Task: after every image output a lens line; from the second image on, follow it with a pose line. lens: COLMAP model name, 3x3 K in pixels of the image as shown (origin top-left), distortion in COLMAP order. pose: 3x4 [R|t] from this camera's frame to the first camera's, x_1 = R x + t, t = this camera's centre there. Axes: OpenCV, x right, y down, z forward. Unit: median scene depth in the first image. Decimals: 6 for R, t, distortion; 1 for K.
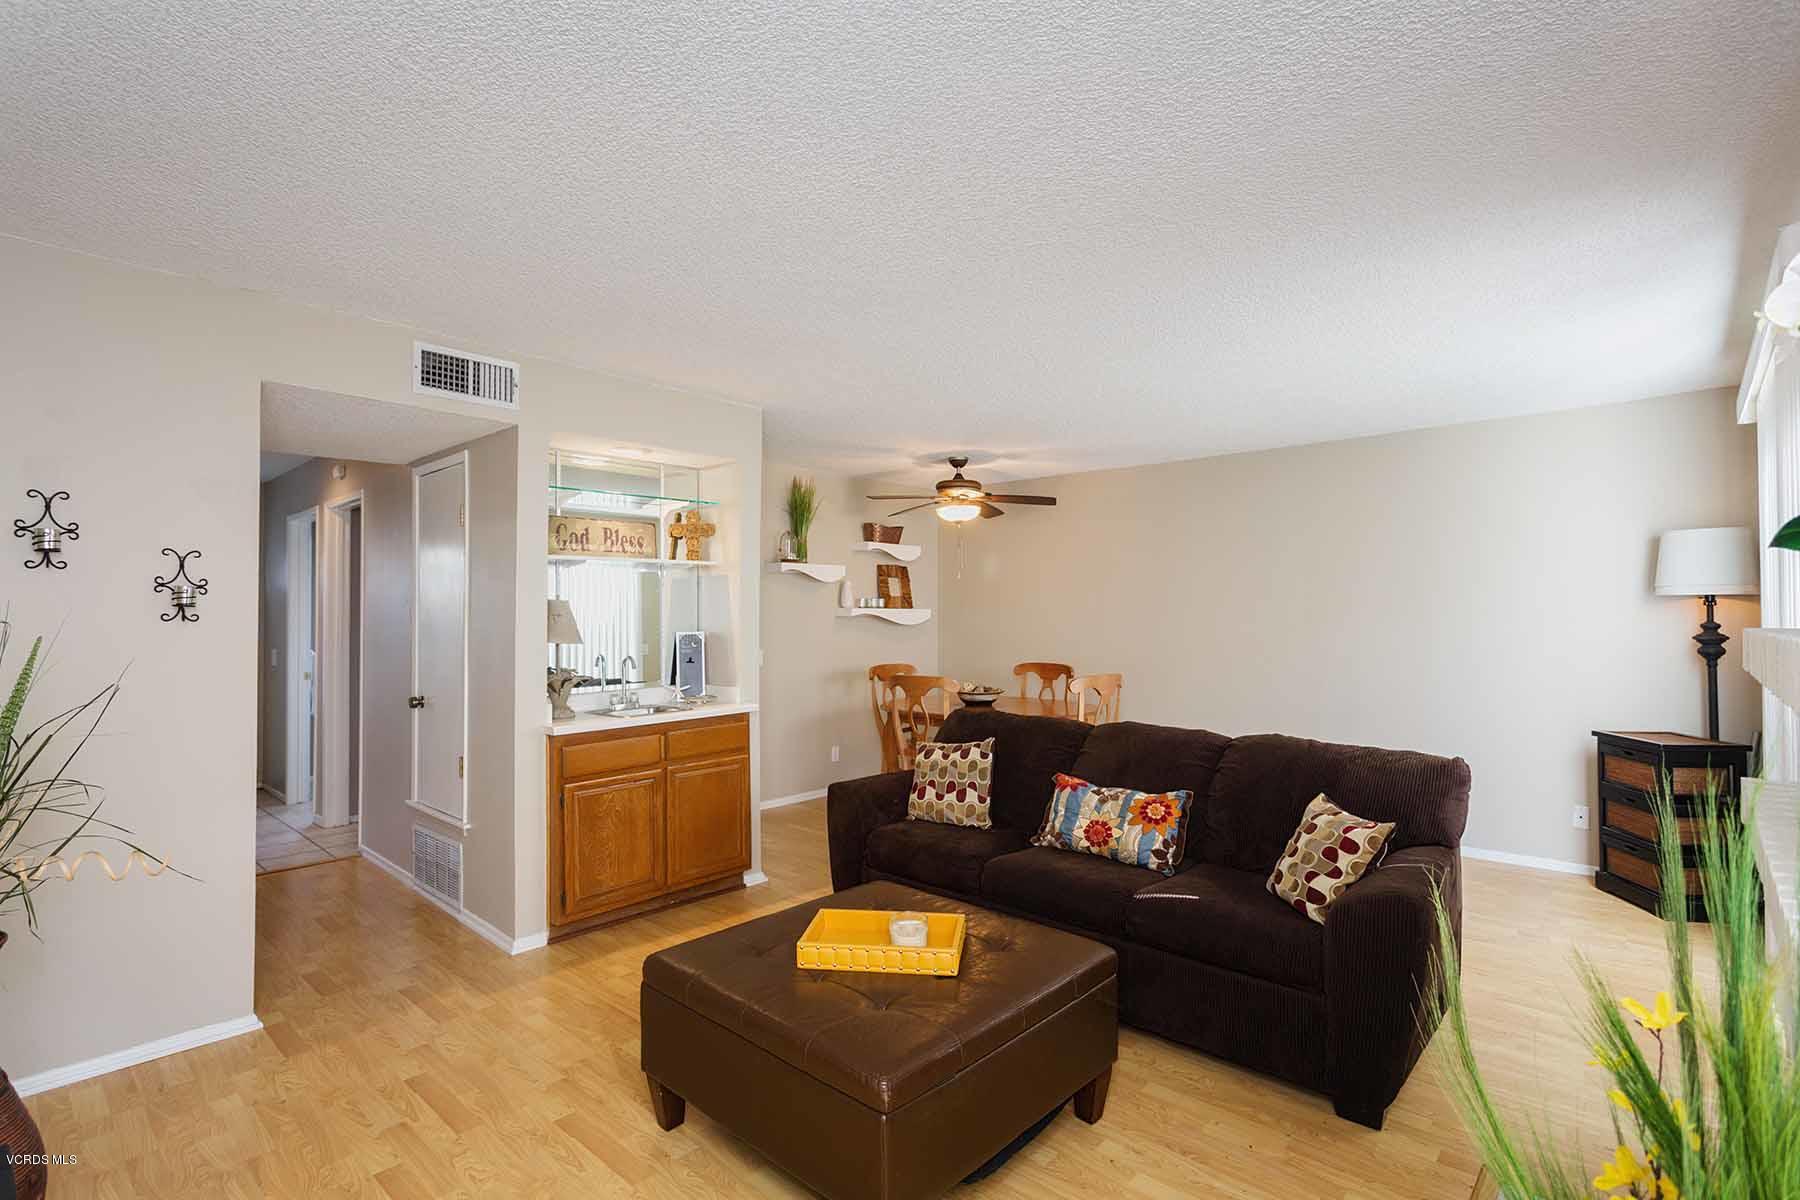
lens RADIAL K [[863.3, 0, 890.0], [0, 863.3, 604.1], [0, 0, 1]] dist [0.003232, 0.000527]
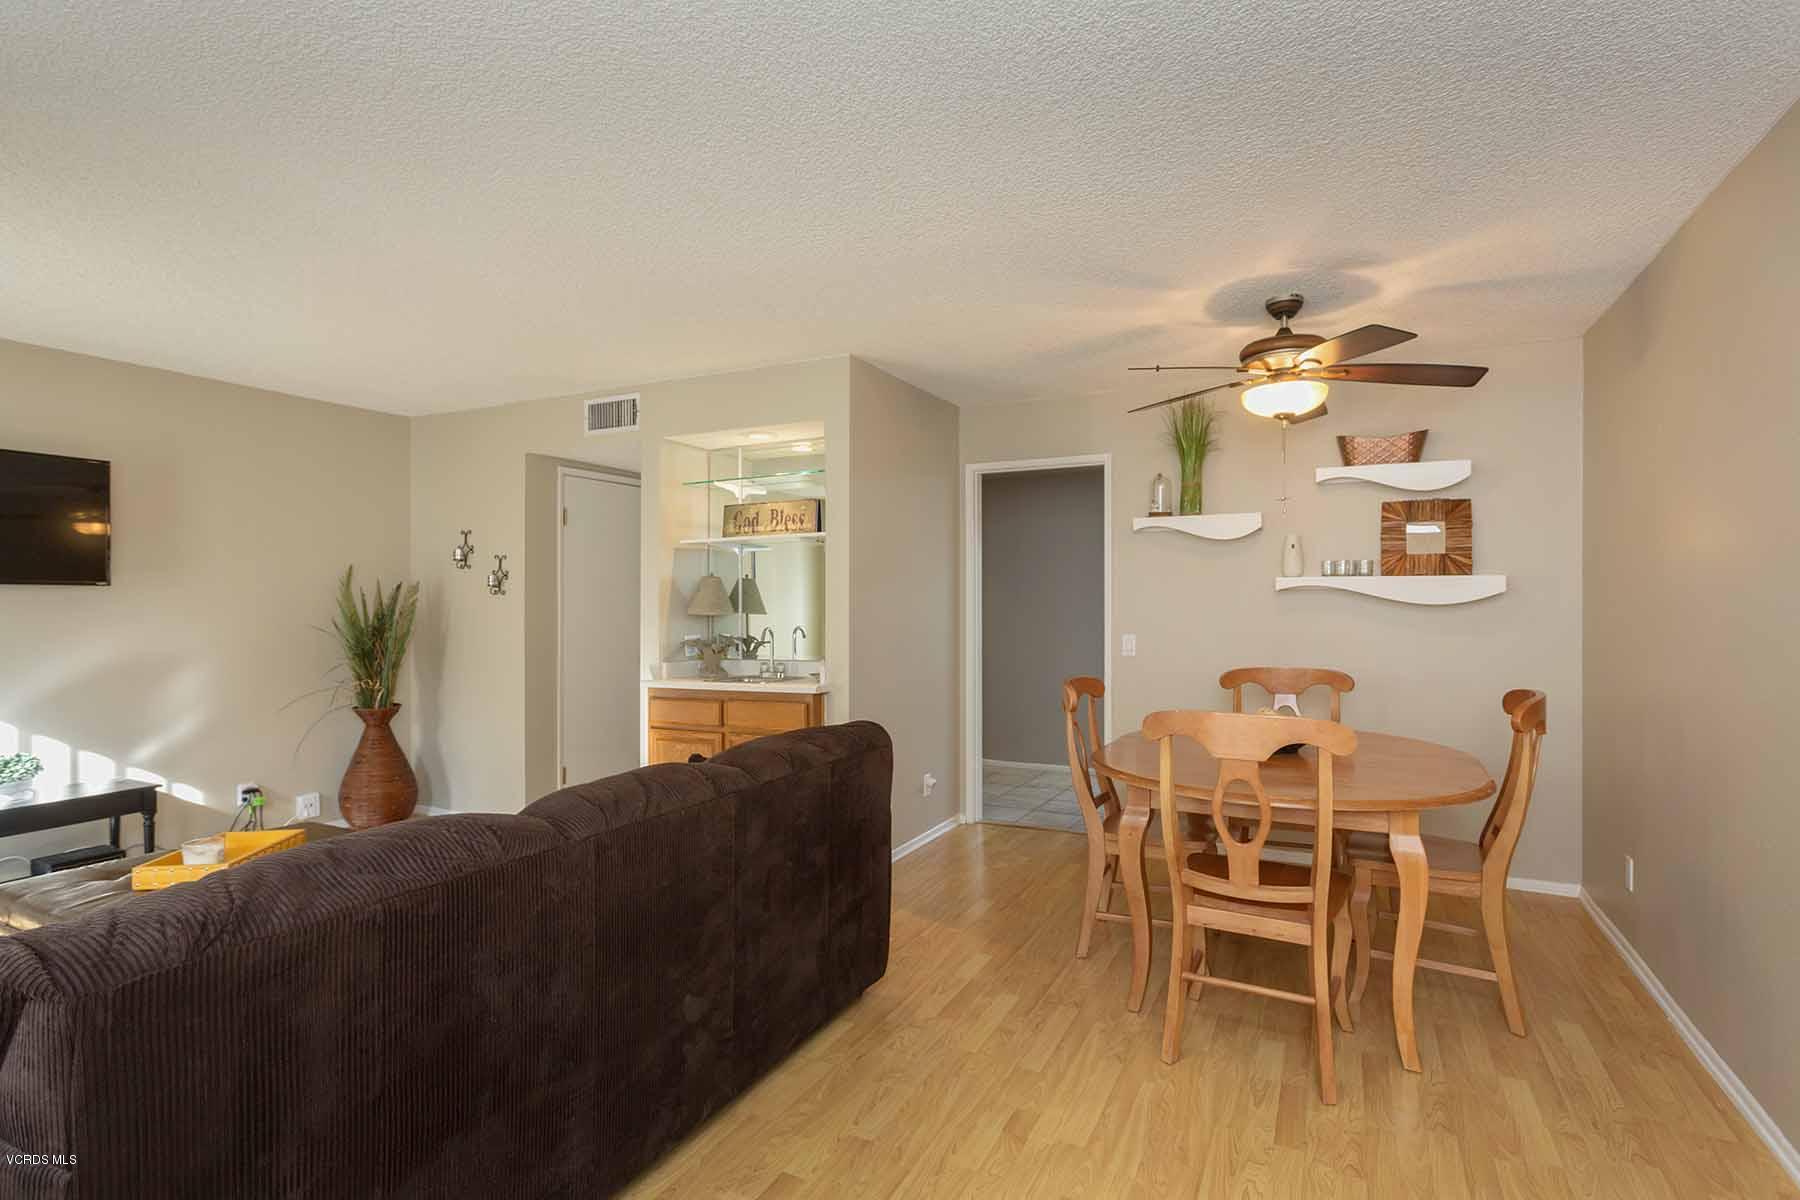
lens RADIAL K [[837.5, 0, 900.0], [0, 837.5, 600.0], [0, 0, 1]] dist [-0.001416, -0.000150]
pose [[0.276235, 0.007987, -0.961057, 0.727326], [0.015820, 0.999792, 0.012856, 0.014501], [0.960960, -0.018756, 0.276051, 0.861562]]
